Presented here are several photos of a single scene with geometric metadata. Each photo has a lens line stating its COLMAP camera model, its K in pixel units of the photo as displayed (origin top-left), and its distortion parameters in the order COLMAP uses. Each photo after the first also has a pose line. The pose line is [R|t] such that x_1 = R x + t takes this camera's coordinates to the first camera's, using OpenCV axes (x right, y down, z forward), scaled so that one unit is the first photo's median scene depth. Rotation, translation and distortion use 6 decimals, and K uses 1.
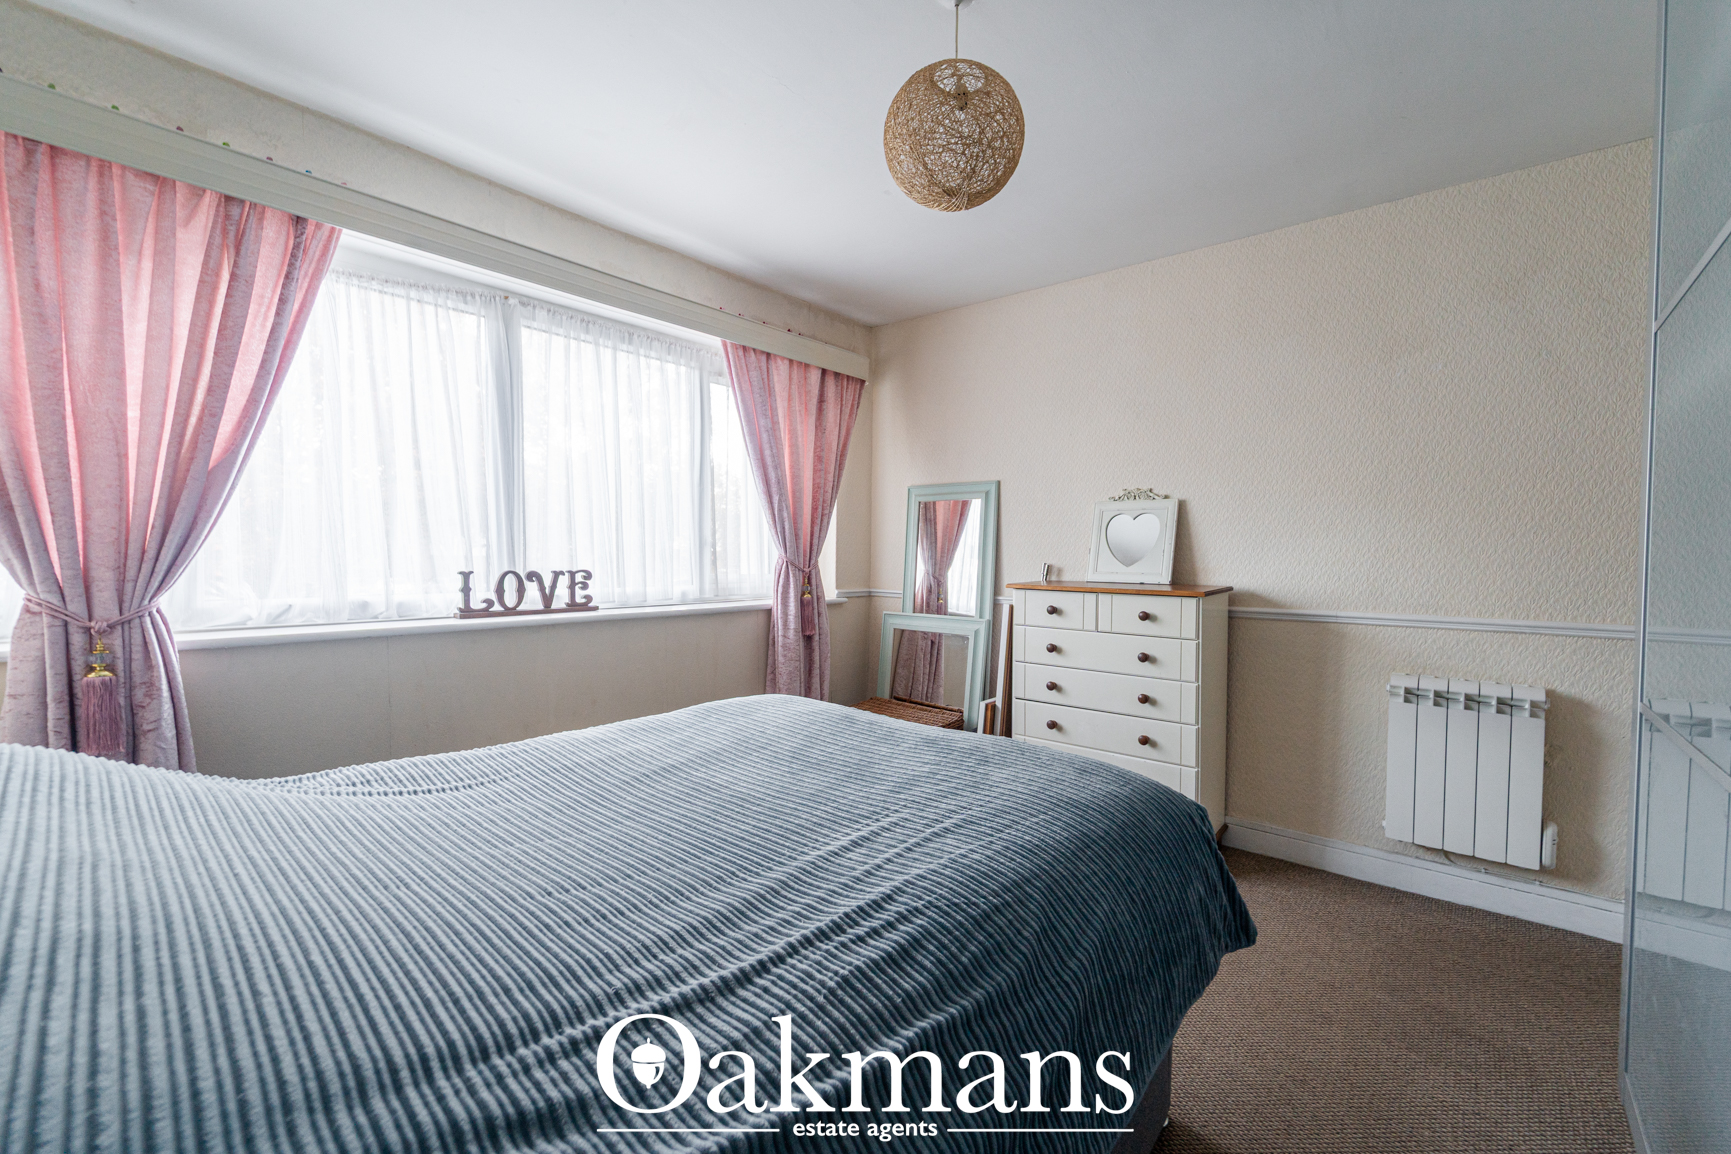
lens RADIAL K [[698.9, 0, 870.0], [0, 698.9, 572.2], [0, 0, 1]] dist [-0.001118, -0.000227]
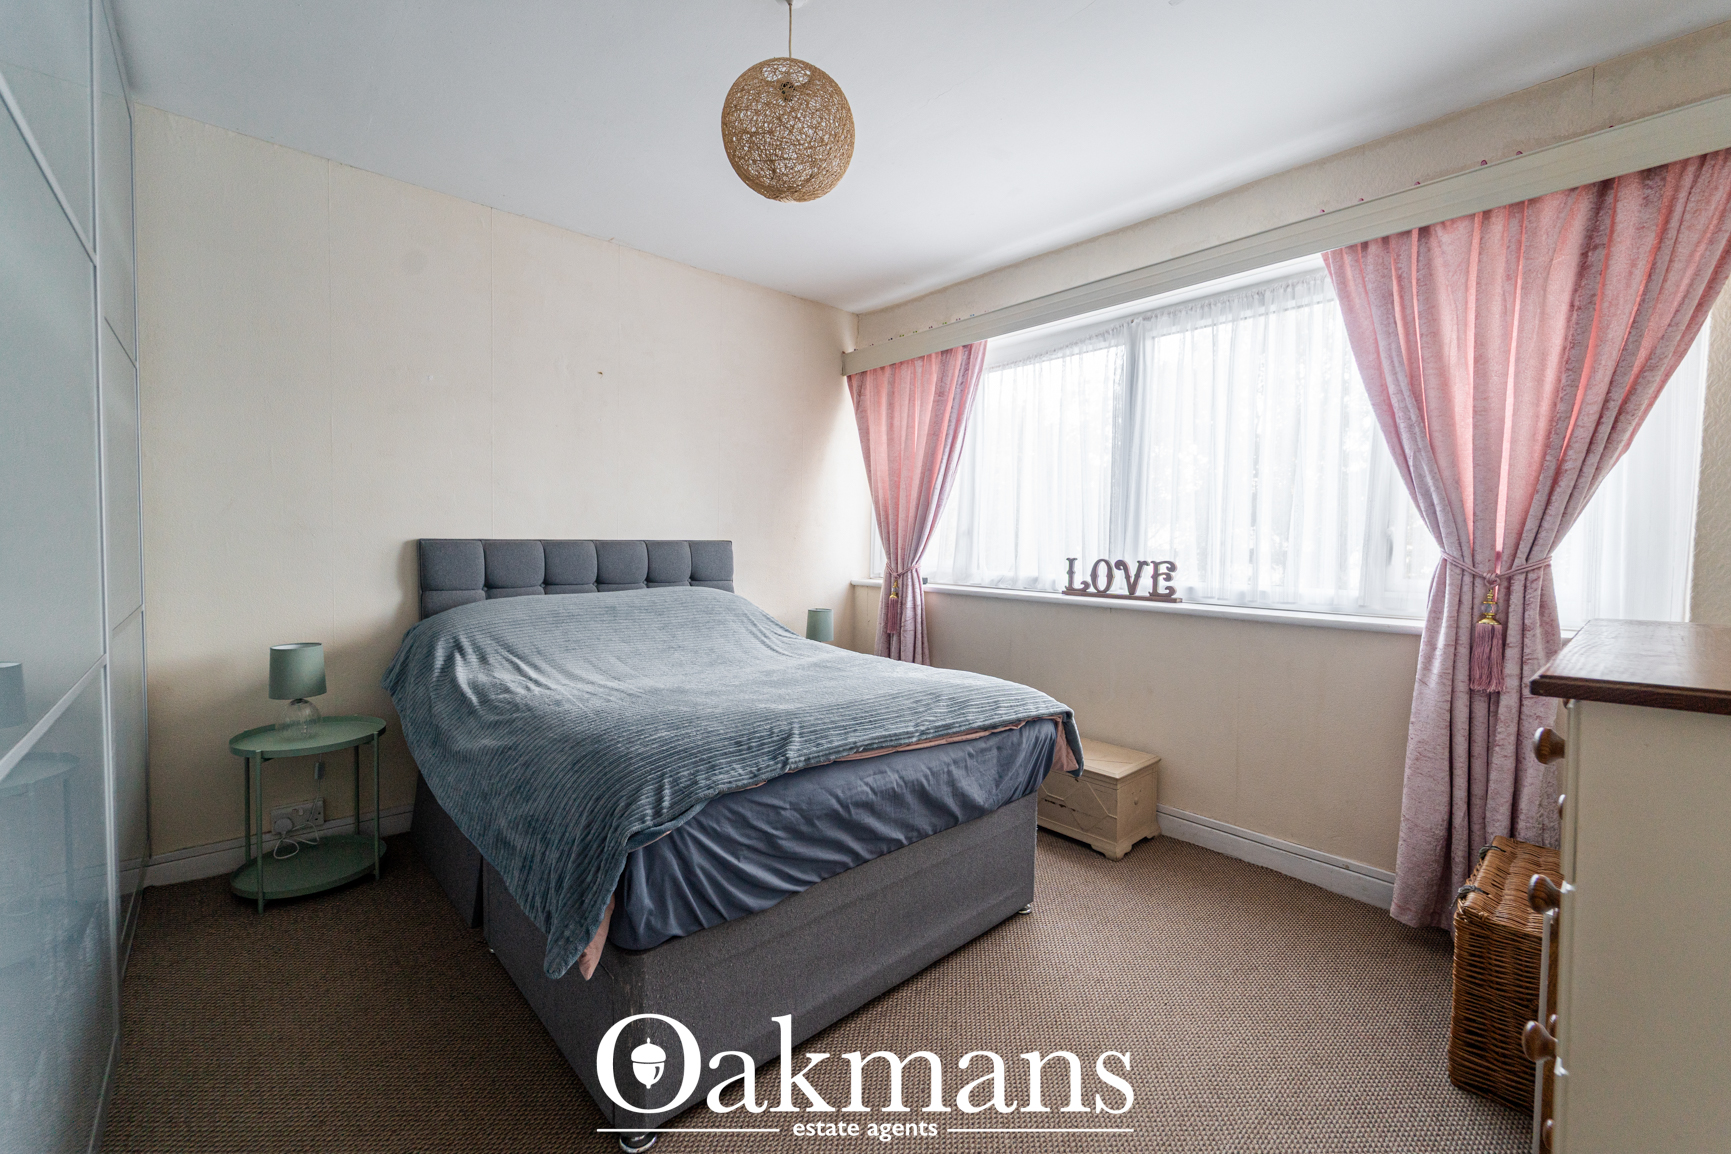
lens RADIAL K [[698.9, 0, 870.0], [0, 698.9, 572.2], [0, 0, 1]] dist [-0.001118, -0.000227]
pose [[-0.126542, 0.033278, -0.991403, 0.680079], [-0.043629, 0.998283, 0.039078, -0.008698], [0.991001, 0.048199, -0.124873, 0.738547]]
